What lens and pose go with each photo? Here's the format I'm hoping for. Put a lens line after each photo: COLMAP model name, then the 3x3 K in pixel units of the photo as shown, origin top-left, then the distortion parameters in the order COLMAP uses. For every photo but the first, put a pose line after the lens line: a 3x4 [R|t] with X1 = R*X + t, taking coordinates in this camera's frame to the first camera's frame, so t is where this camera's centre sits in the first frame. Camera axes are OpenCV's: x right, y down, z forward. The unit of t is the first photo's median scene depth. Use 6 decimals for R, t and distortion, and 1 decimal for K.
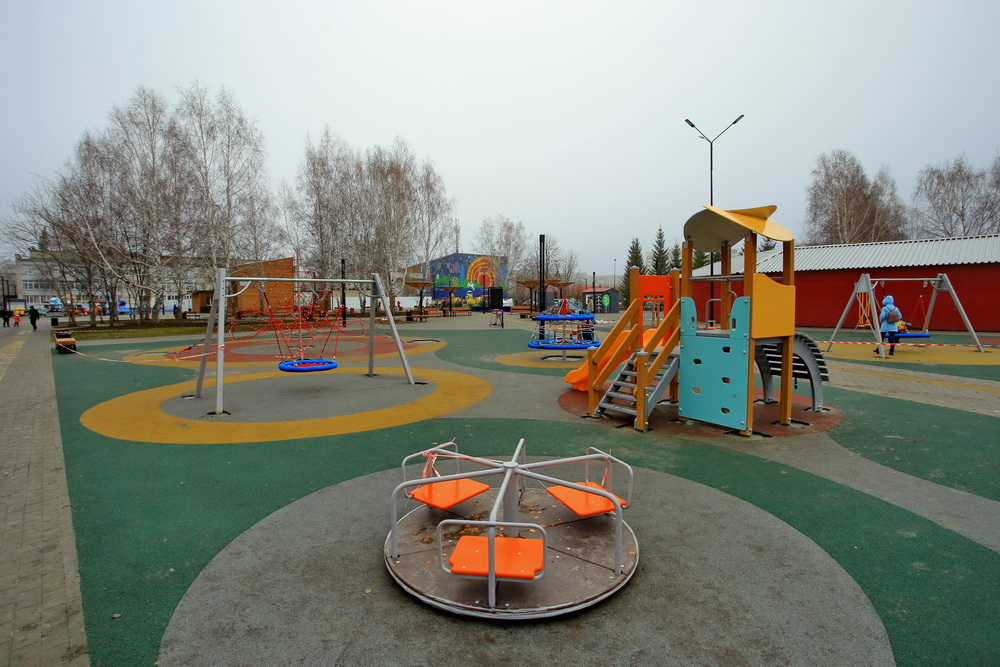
lens RADIAL K [[514.0, 0, 513.9], [0, 514.0, 324.4], [0, 0, 1]] dist [-0.005477, -0.000039]
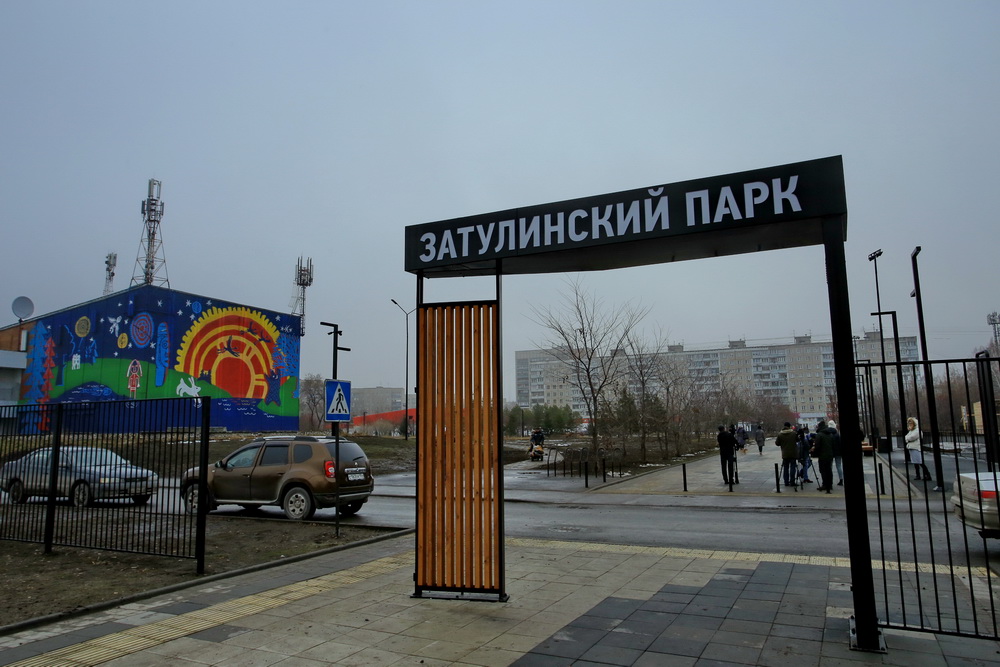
lens RADIAL K [[711.9, 0, 497.9], [0, 711.9, 331.6], [0, 0, 1]] dist [0.000150, 0.000551]
pose [[0.947924, 0.042260, 0.315680, -0.099899], [0.019306, 0.981712, -0.189393, -0.056308], [-0.317911, 0.185624, 0.929772, 1.219463]]
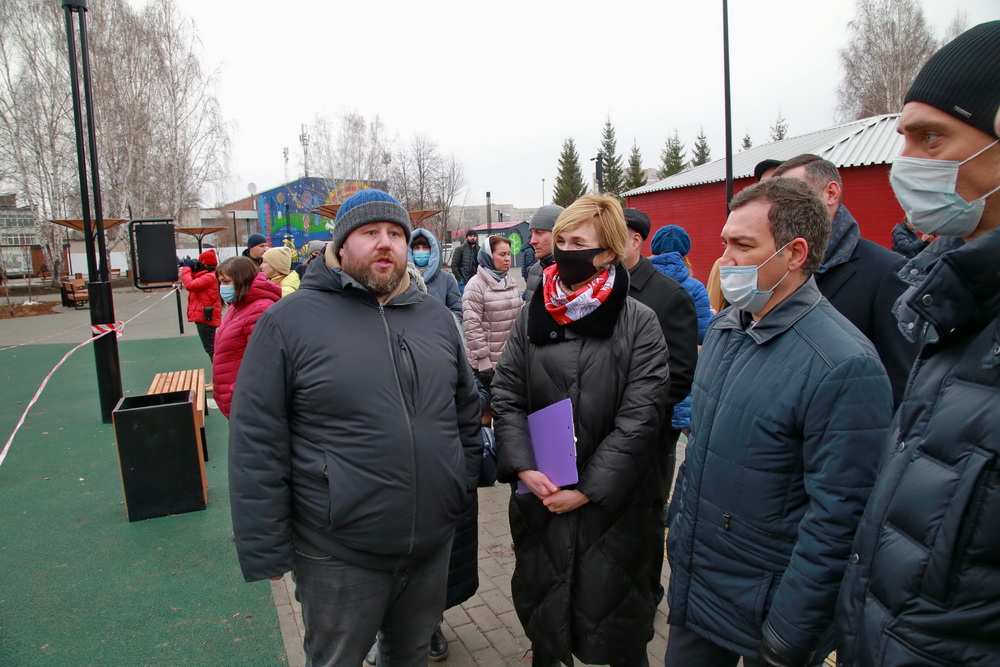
lens RADIAL K [[702.2, 0, 503.3], [0, 702.2, 330.7], [0, 0, 1]] dist [-0.037982, 0.001497]
pose [[0.992096, -0.043916, 0.117542, 0.054734], [0.035139, 0.996509, 0.075724, -0.008514], [-0.120457, -0.070995, 0.990177, 0.182902]]
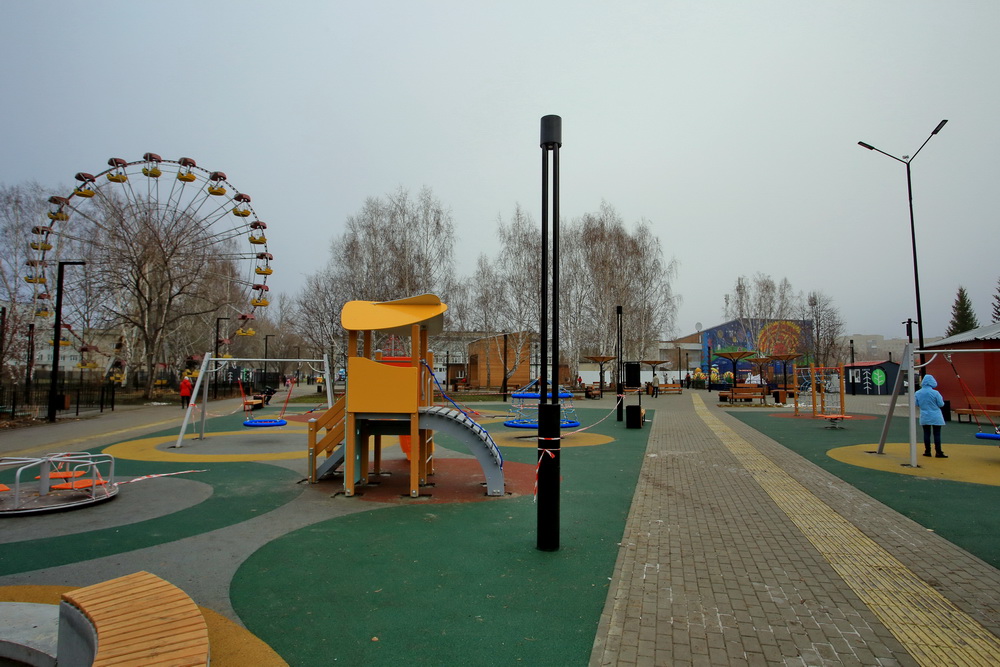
lens RADIAL K [[591.6, 0, 506.4], [0, 591.6, 329.3], [0, 0, 1]] dist [-0.008989, -0.000771]
pose [[0.858829, -0.032893, -0.511205, 0.113327], [-0.030742, 0.992828, -0.115530, -0.001156], [0.511338, 0.114936, 0.851659, 0.005004]]
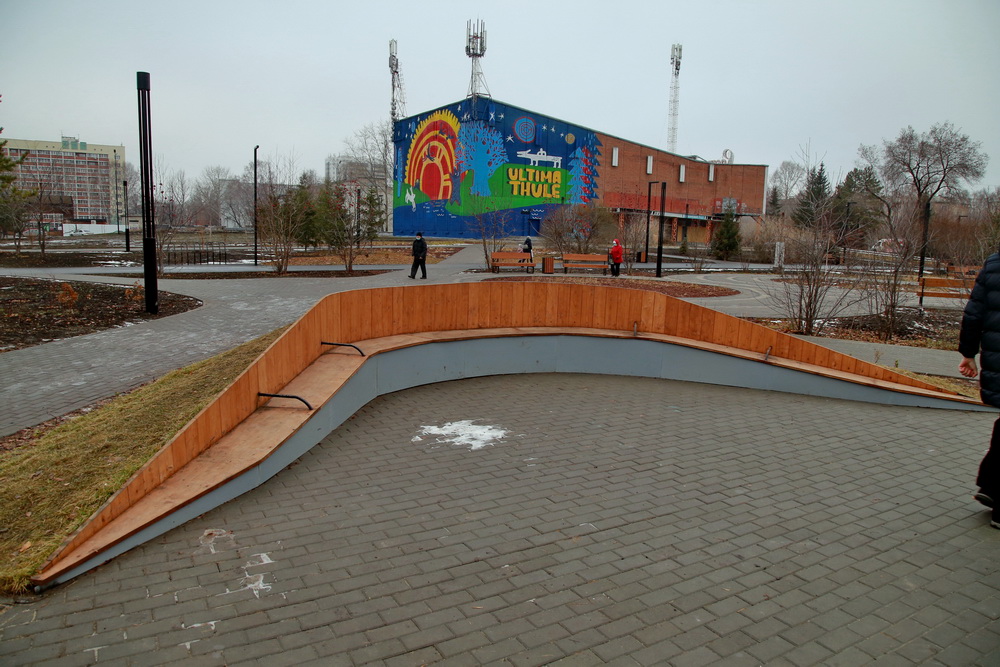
lens RADIAL K [[702.2, 0, 500.4], [0, 702.2, 332.4], [0, 0, 1]] dist [-0.037982, 0.001497]
pose [[-0.249188, 0.130775, -0.959585, 0.999085], [-0.072294, 0.985564, 0.153089, -0.144173], [0.965753, 0.107520, -0.236136, 2.820310]]
